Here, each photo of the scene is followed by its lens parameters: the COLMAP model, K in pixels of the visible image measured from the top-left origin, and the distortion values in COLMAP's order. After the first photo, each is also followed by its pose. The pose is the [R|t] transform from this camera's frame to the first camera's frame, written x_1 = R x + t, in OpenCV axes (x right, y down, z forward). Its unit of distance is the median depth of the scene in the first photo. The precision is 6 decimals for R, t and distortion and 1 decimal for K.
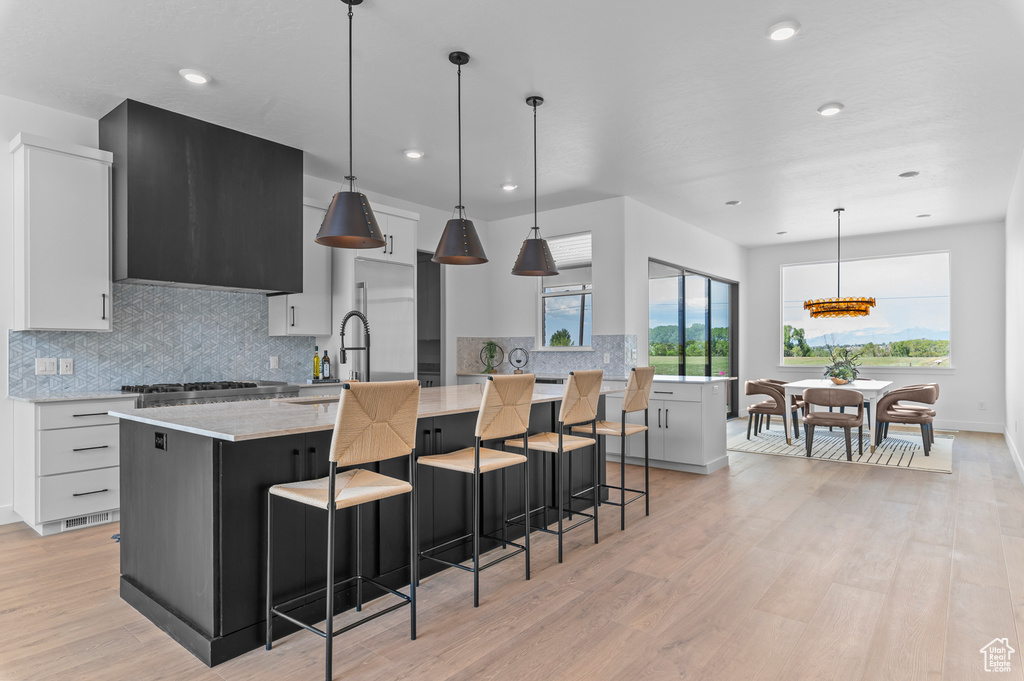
lens RADIAL K [[560.5, 0, 511.8], [0, 560.5, 341.9], [0, 0, 1]] dist [-0.000758, -0.000864]
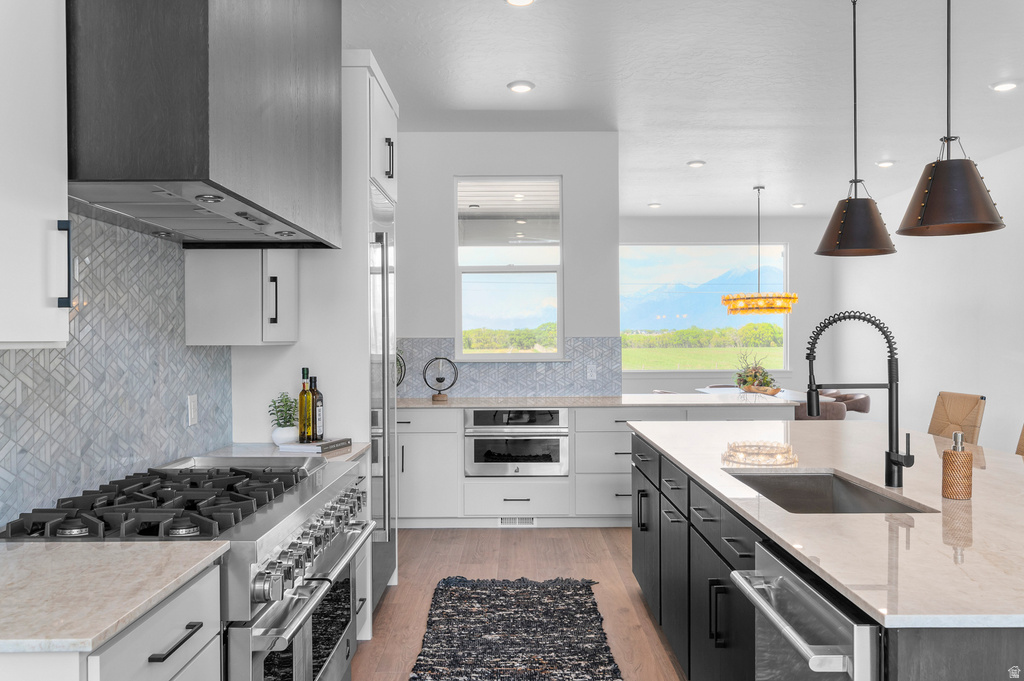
lens RADIAL K [[800.4, 0, 512.7], [0, 800.4, 340.4], [0, 0, 1]] dist [-0.000812, -0.002878]
pose [[0.775826, -0.001733, 0.630945, -0.529631], [-0.006600, 0.999919, 0.010862, -0.019206], [-0.630913, -0.012591, 0.775751, 0.338136]]
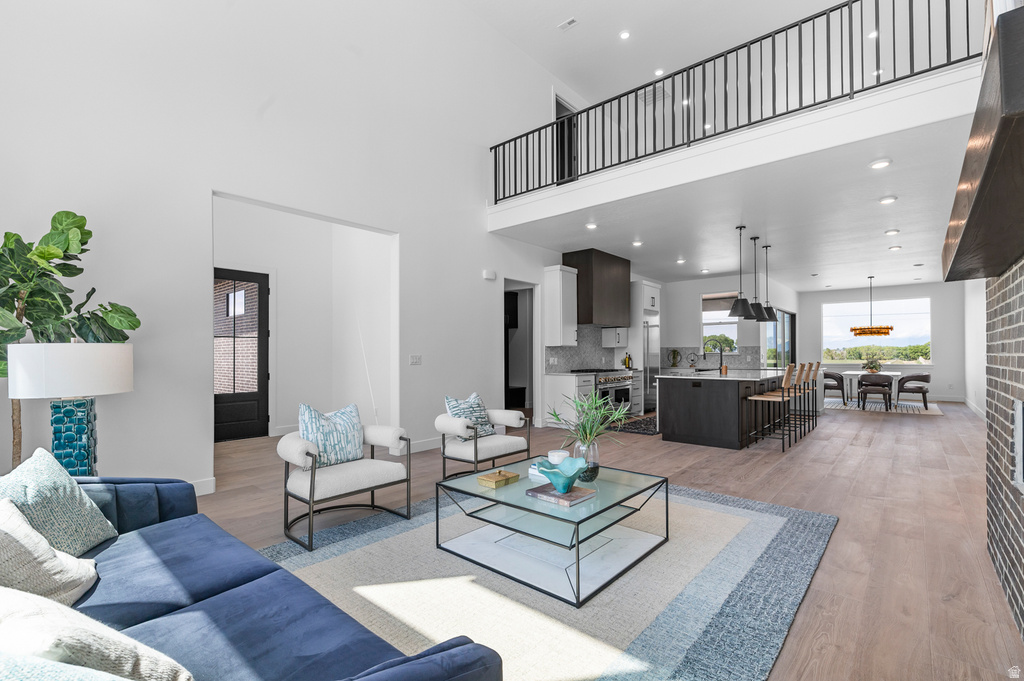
lens RADIAL K [[457.3, 0, 511.8], [0, 457.3, 344.7], [0, 0, 1]] dist [0.007556, 0.000047]
pose [[0.999562, -0.000478, -0.029578, -0.615434], [0.000279, 0.999977, -0.006733, -0.007856], [0.029580, 0.006721, 0.999540, -0.600448]]
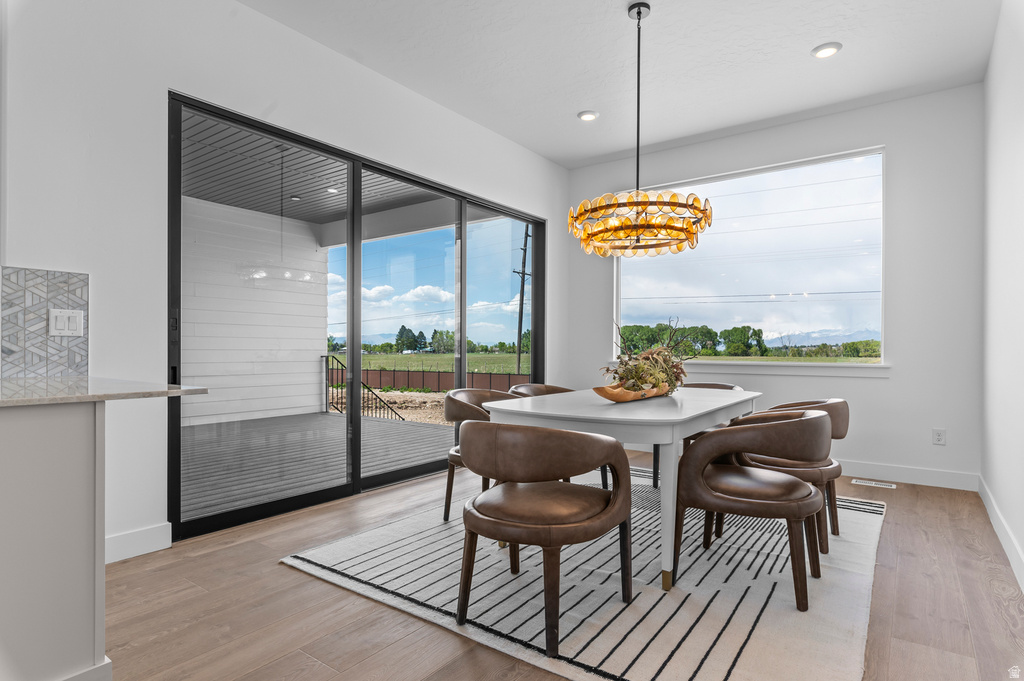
lens RADIAL K [[560.5, 0, 513.5], [0, 560.5, 343.8], [0, 0, 1]] dist [-0.000758, -0.000864]
pose [[0.997975, 0.008001, 0.063108, 0.529772], [-0.008433, 0.999943, 0.006582, 0.033996], [-0.063052, -0.007101, 0.997985, 0.652116]]
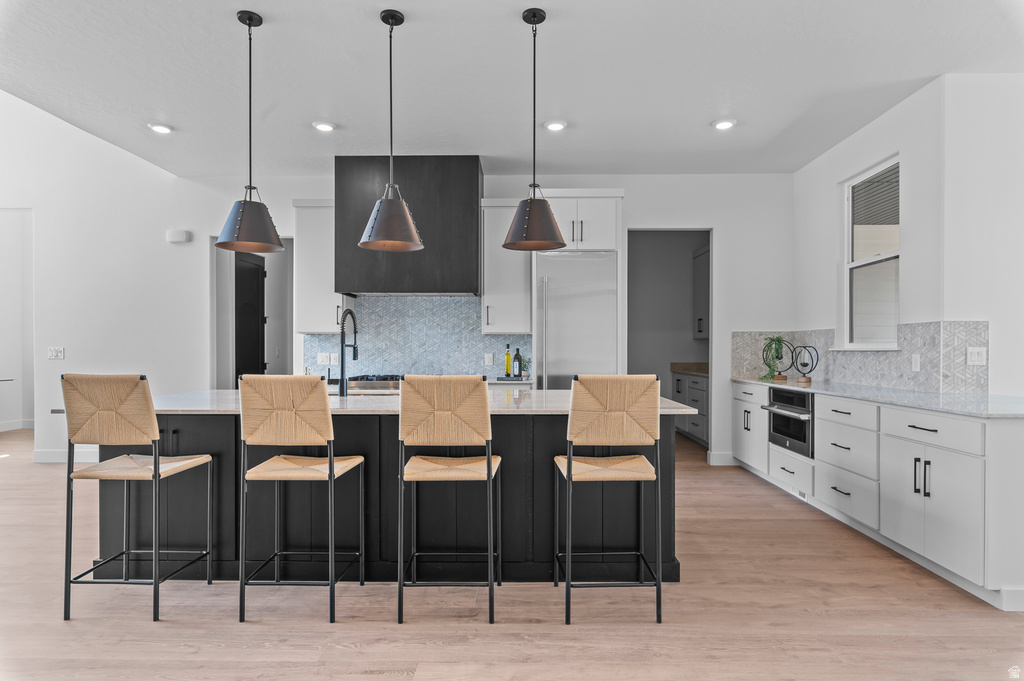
lens RADIAL K [[567.9, 0, 517.9], [0, 567.9, 348.2], [0, 0, 1]] dist [0.002765, -0.001192]
pose [[0.618696, 0.001417, -0.785629, 0.397906], [0.008595, 0.999926, 0.008573, 0.005623], [0.785584, -0.012057, 0.618638, 0.322672]]
